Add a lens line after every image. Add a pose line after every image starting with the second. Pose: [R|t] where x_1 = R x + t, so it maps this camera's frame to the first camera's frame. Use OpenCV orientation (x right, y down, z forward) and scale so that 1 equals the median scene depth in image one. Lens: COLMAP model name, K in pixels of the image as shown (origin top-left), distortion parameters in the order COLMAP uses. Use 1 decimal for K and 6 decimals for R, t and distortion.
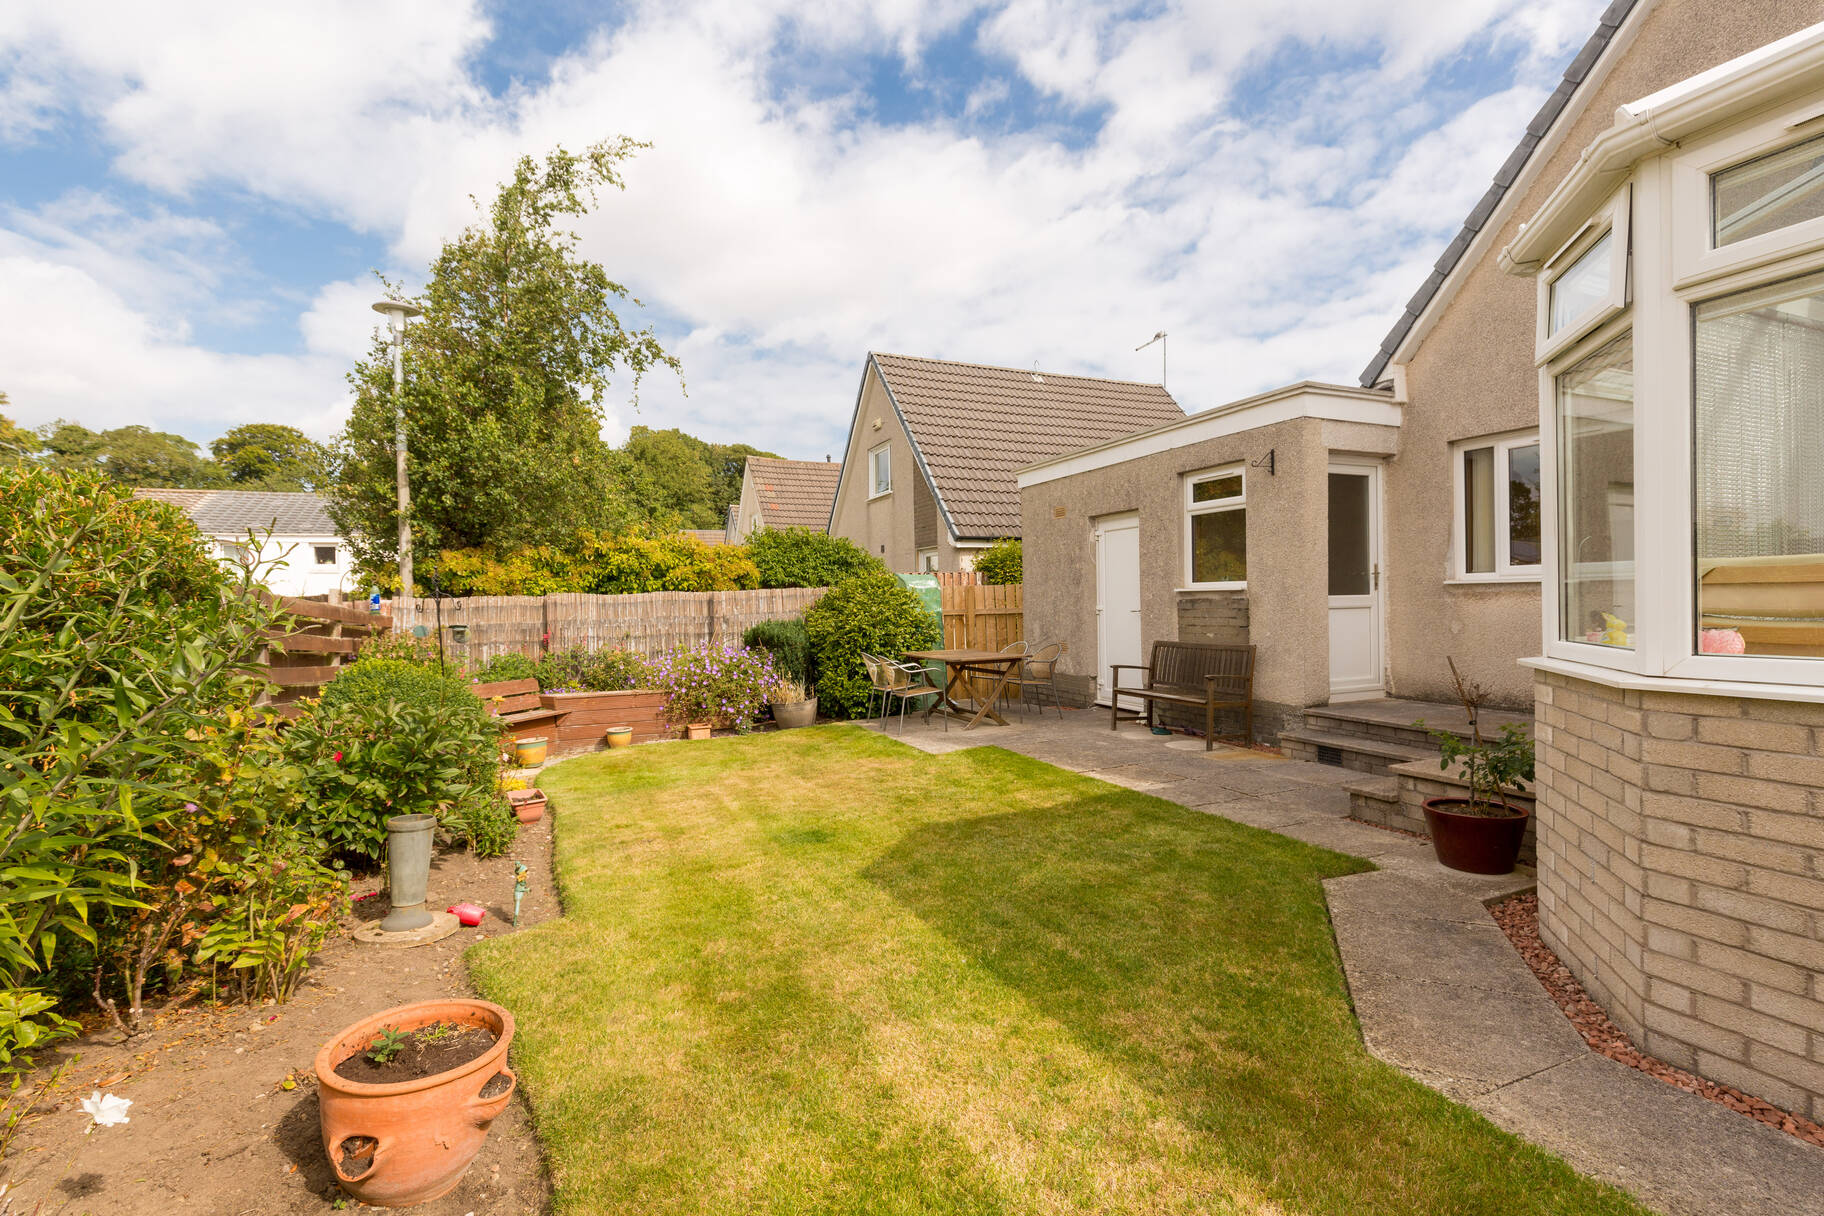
lens RADIAL K [[818.1, 0, 912.6], [0, 818.1, 612.7], [0, 0, 1]] dist [0.007067, -0.000016]
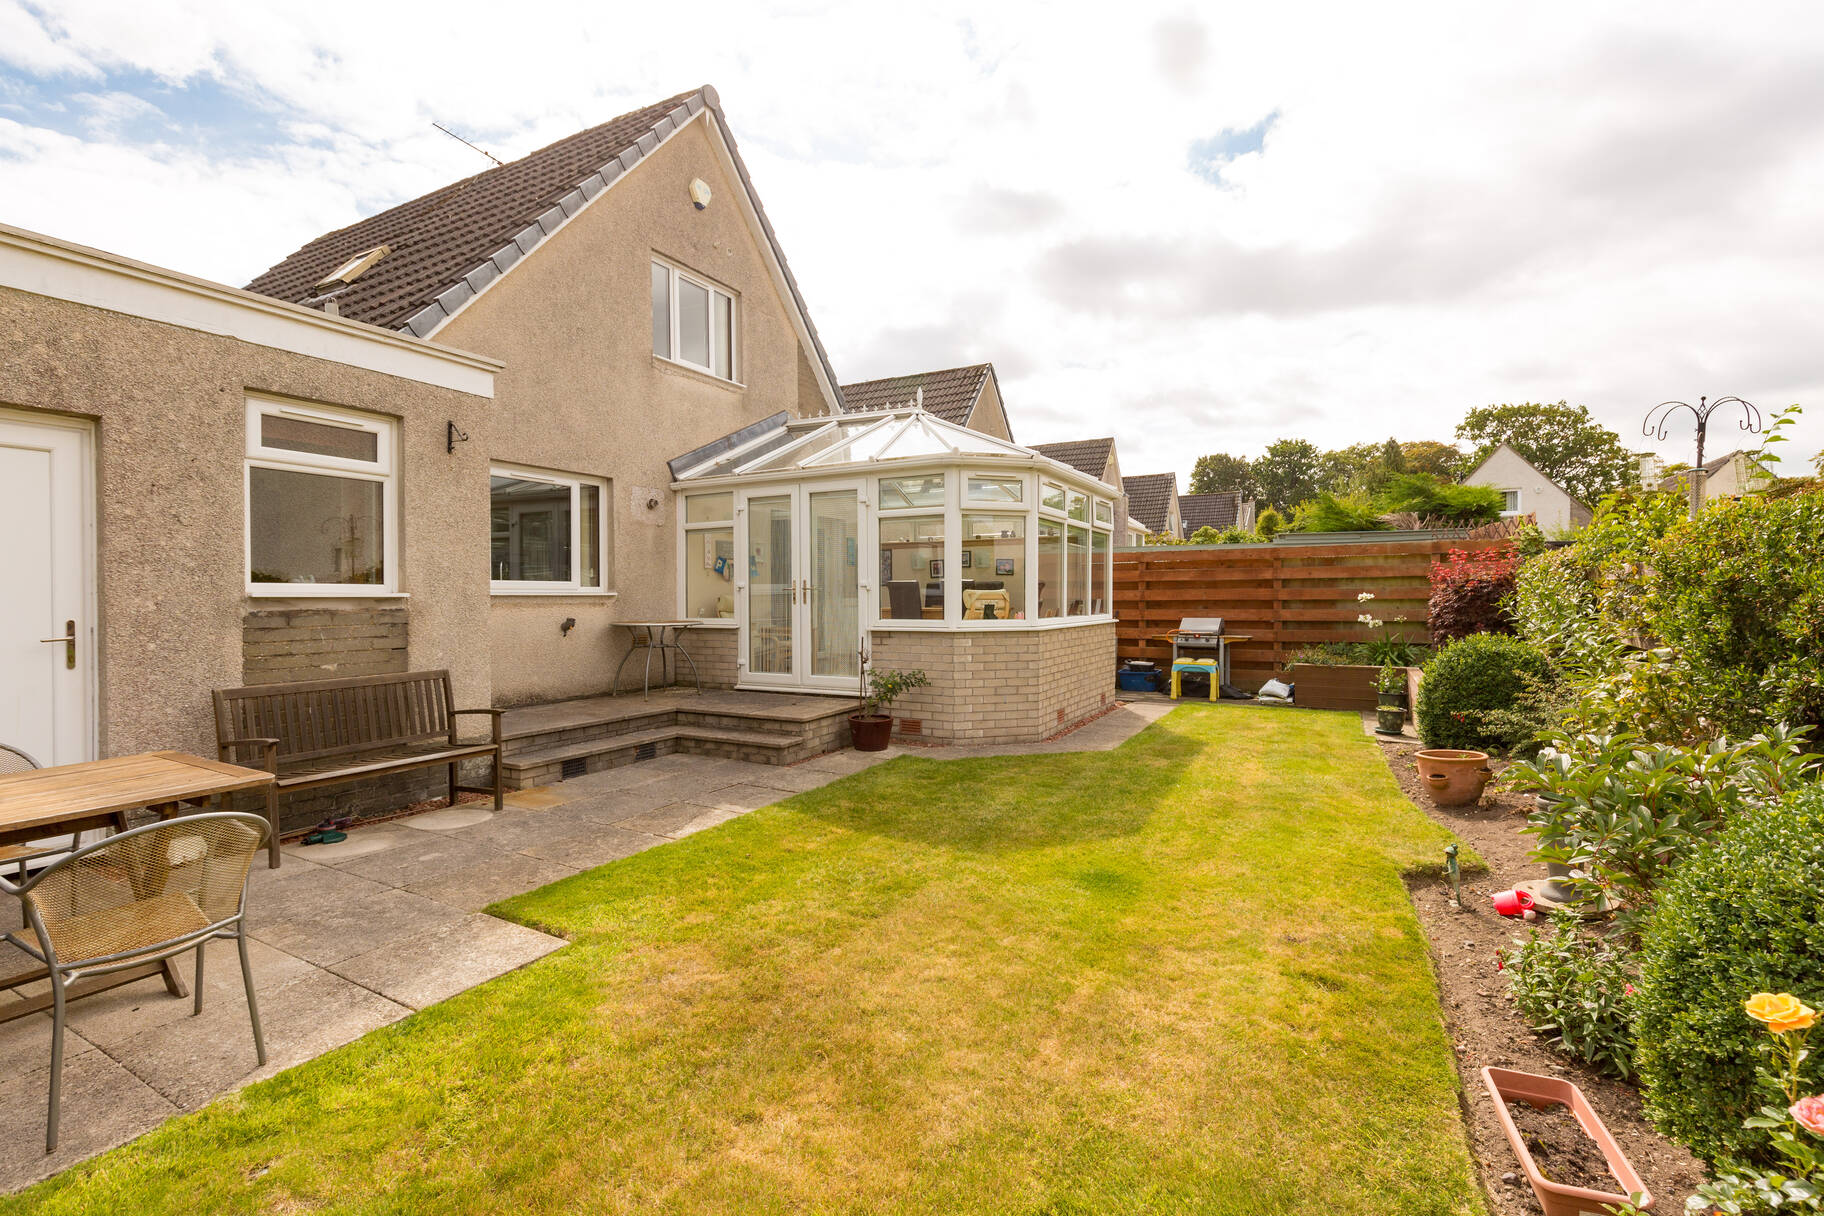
lens RADIAL K [[815.6, 0, 912.0], [0, 815.6, 608.0], [0, 0, 1]] dist [0.030414, -0.000123]
pose [[-0.610664, 0.009054, 0.791838, -0.364180], [0.027131, 0.999587, 0.009493, -0.010719], [-0.791425, 0.027281, -0.610657, 0.893994]]
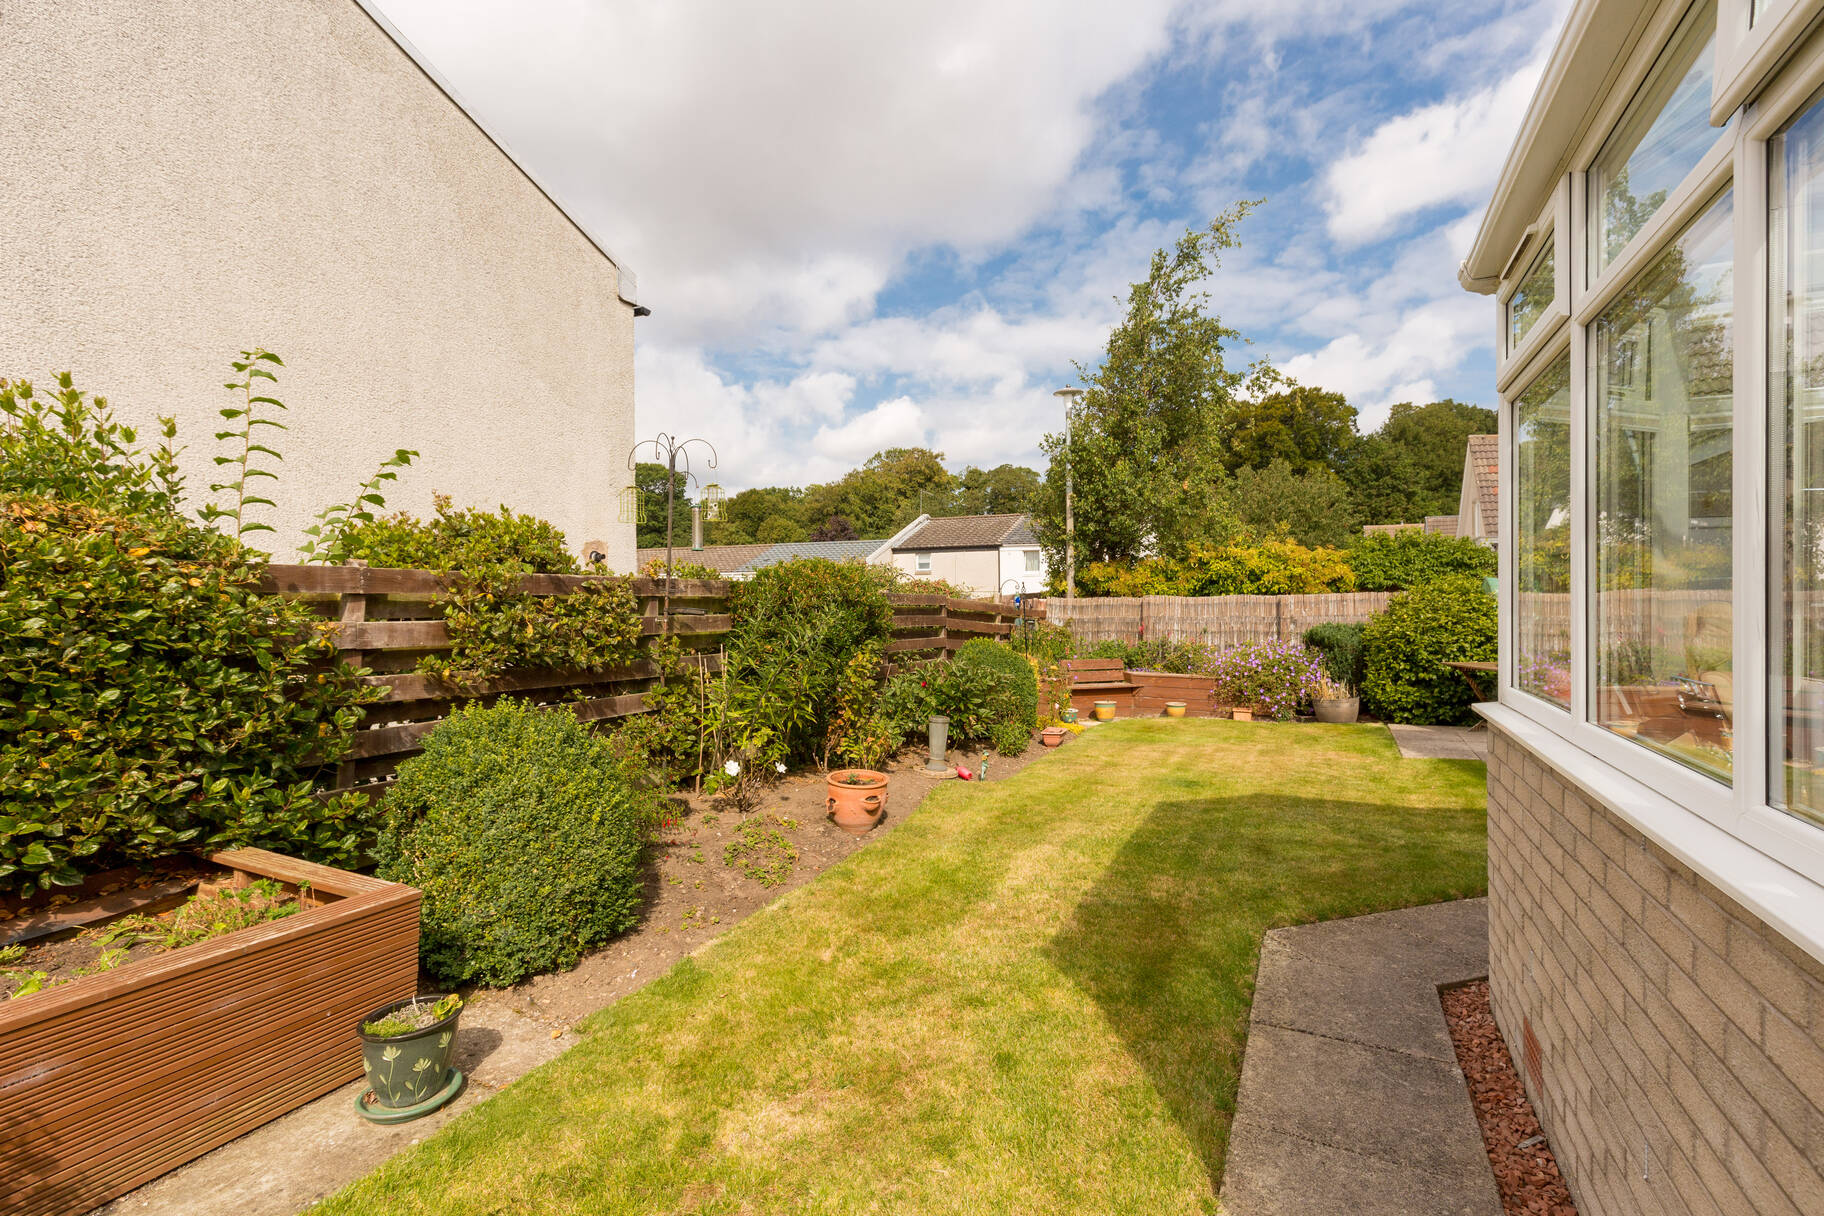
lens RADIAL K [[818.1, 0, 912.6], [0, 818.1, 612.7], [0, 0, 1]] dist [0.007067, -0.000016]
pose [[0.638903, 0.030737, -0.768673, 0.338833], [-0.021471, 0.999525, 0.022122, -0.018001], [0.768988, 0.002370, 0.639259, -0.125363]]
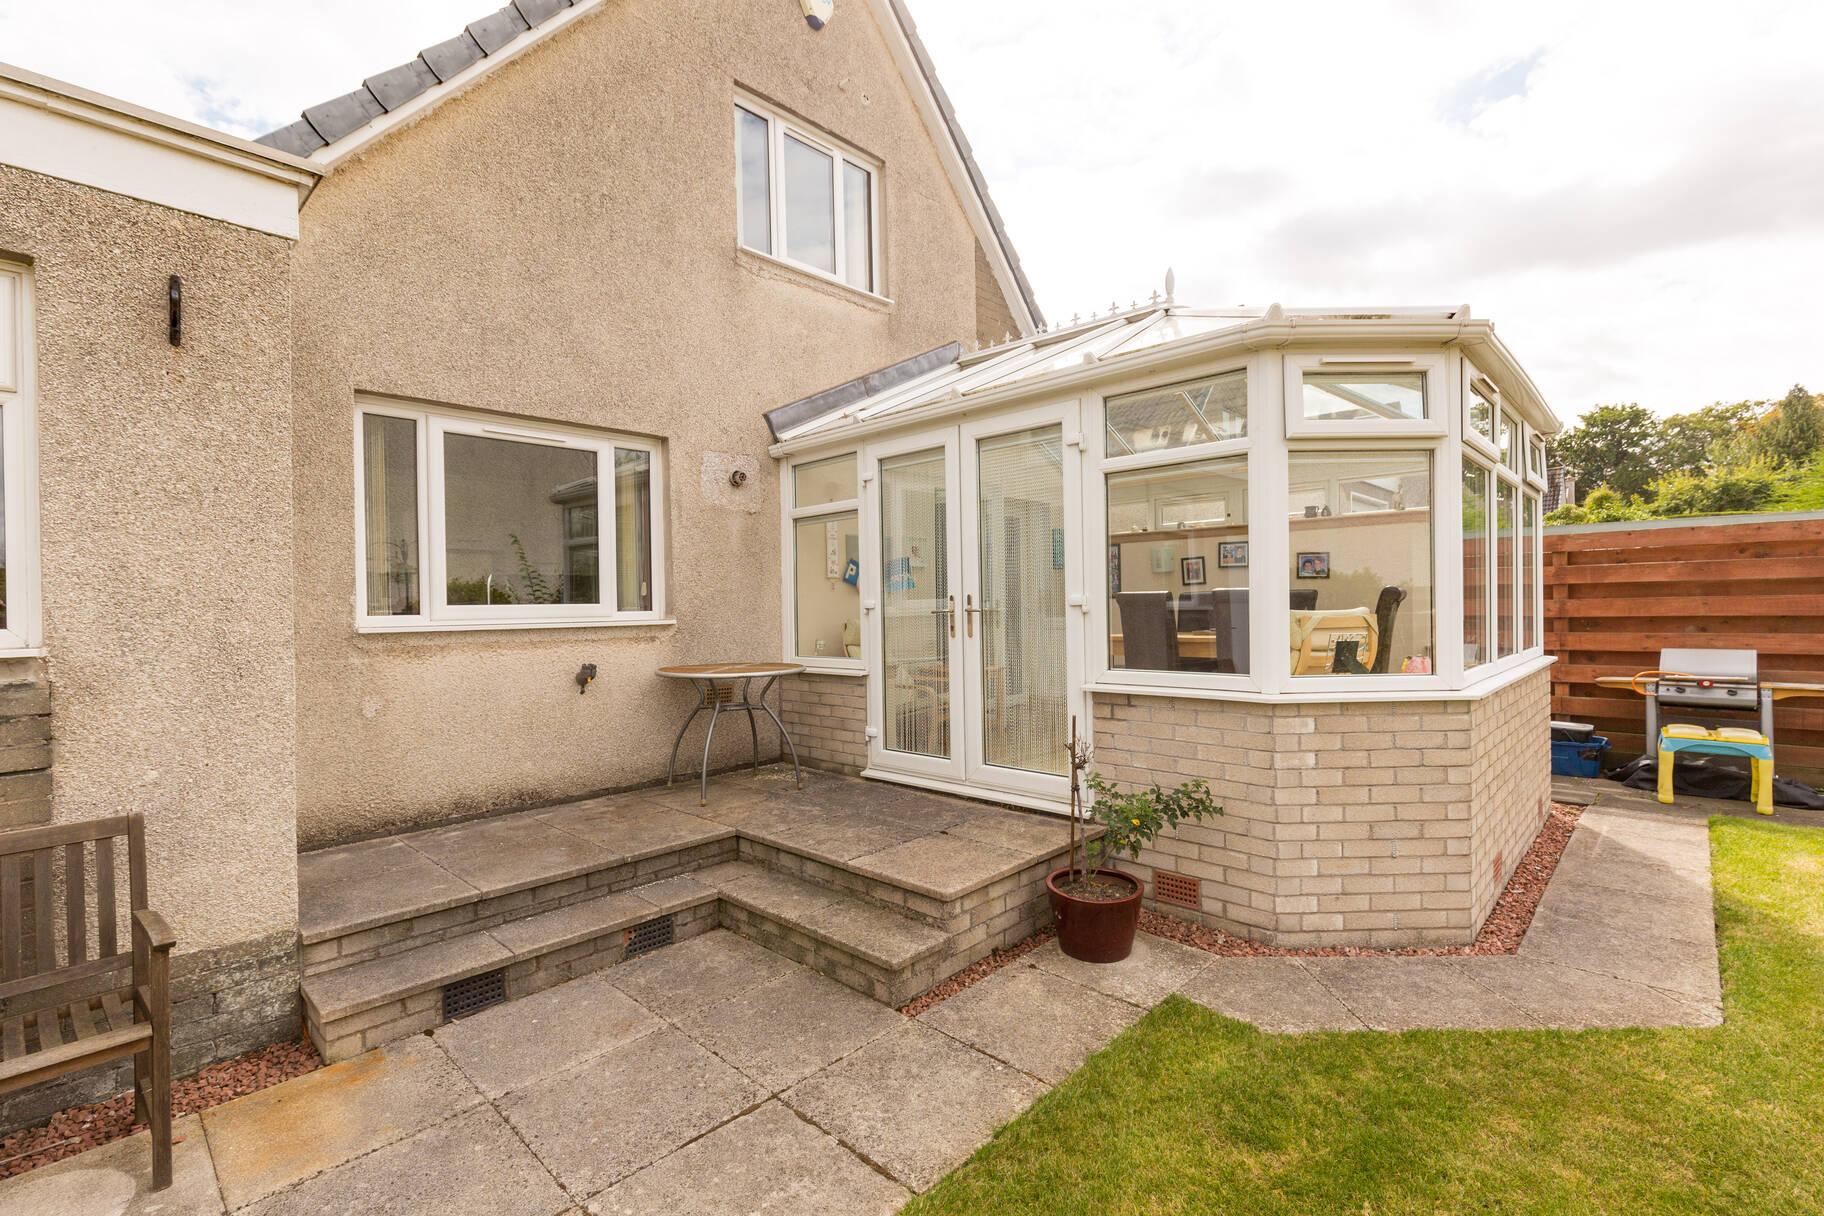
lens RADIAL K [[817.6, 0, 914.4], [0, 817.6, 608.2], [0, 0, 1]] dist [0.004494, -0.000484]
pose [[-0.387491, 0.022323, 0.921603, -0.025344], [0.037958, 0.999245, -0.008245, -0.025440], [-0.921092, 0.031787, -0.388046, 0.660352]]
